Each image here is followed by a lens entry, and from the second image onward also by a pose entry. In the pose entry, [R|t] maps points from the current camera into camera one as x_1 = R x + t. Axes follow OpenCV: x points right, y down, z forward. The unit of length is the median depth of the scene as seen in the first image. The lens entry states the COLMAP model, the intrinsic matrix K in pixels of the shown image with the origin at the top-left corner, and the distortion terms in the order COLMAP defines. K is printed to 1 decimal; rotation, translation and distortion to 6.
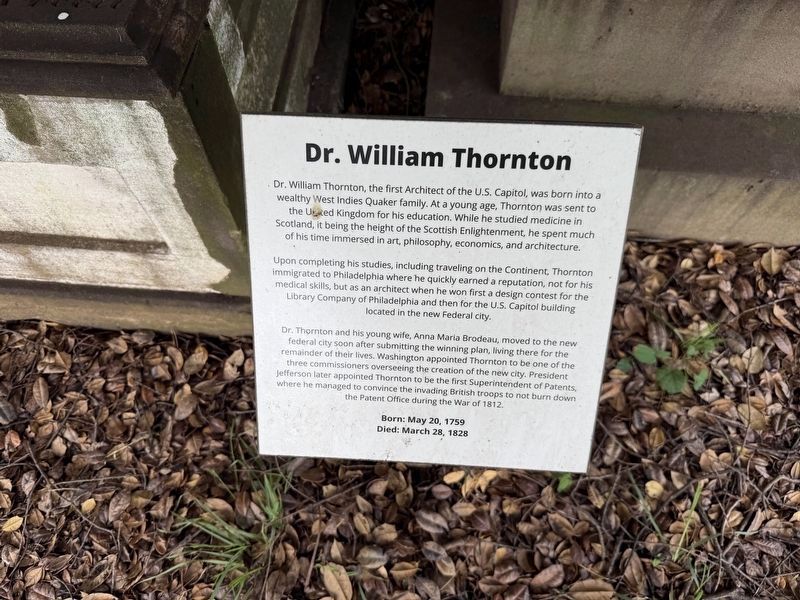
lens RADIAL K [[573.0, 0, 393.0], [0, 573.0, 310.2], [0, 0, 1]] dist [0.075595, -0.122554]
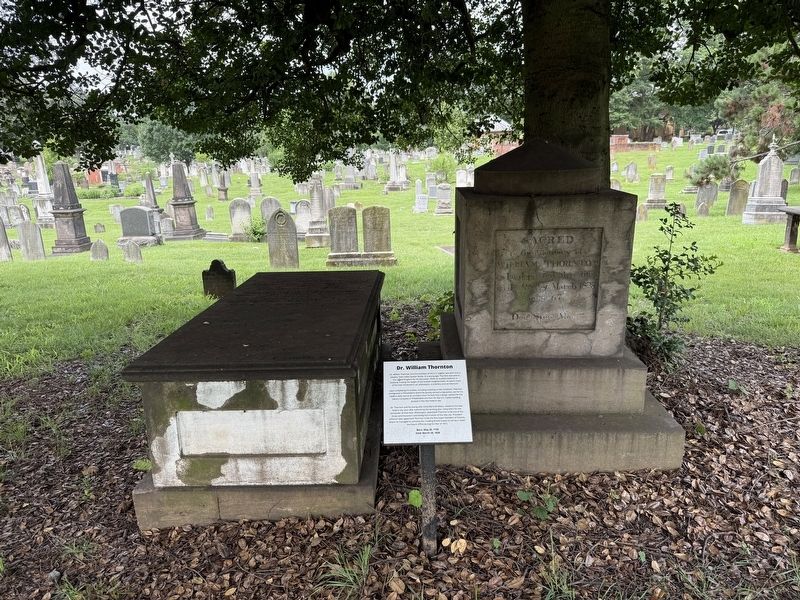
lens RADIAL K [[573.0, 0, 393.0], [0, 573.0, 310.2], [0, 0, 1]] dist [0.075595, -0.122554]
pose [[0.998709, -0.027886, 0.042463, -0.156194], [0.050201, 0.669784, -0.740857, 1.219641], [-0.007781, 0.742032, 0.670319, -1.055004]]
